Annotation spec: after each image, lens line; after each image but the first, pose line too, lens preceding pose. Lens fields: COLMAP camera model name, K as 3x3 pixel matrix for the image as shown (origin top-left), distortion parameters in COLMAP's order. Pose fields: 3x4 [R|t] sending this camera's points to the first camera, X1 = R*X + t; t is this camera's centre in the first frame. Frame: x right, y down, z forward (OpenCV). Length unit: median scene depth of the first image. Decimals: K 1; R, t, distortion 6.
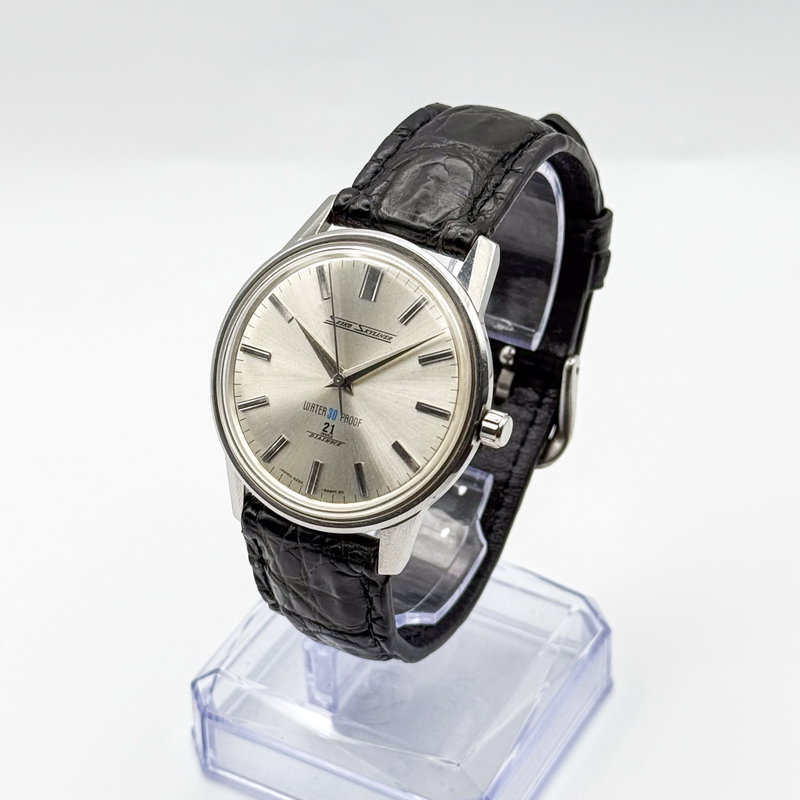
lens RADIAL K [[2154.6, 0, 400.2], [0, 2154.6, 399.9], [0, 0, 1]] dist [0.018463, 0.000000]
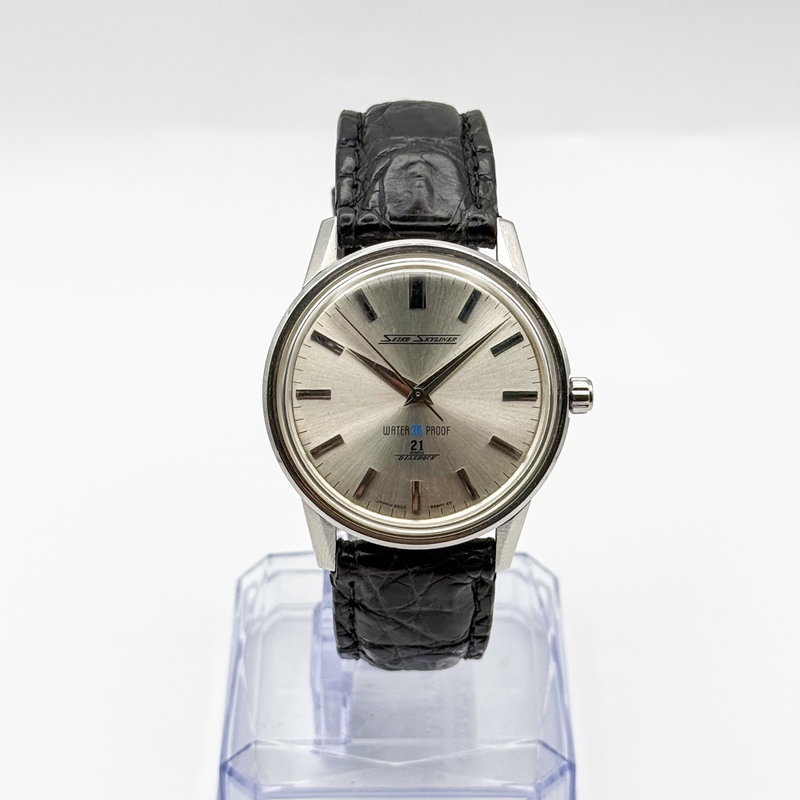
lens RADIAL K [[2154.6, 0, 400.1], [0, 2154.6, 400.2], [0, 0, 1]] dist [0.018463, 0.000000]
pose [[0.858992, -0.277922, 0.429991, -0.454163], [0.279703, 0.958175, 0.060549, -0.067886], [-0.428835, 0.068259, 0.900800, 0.117749]]
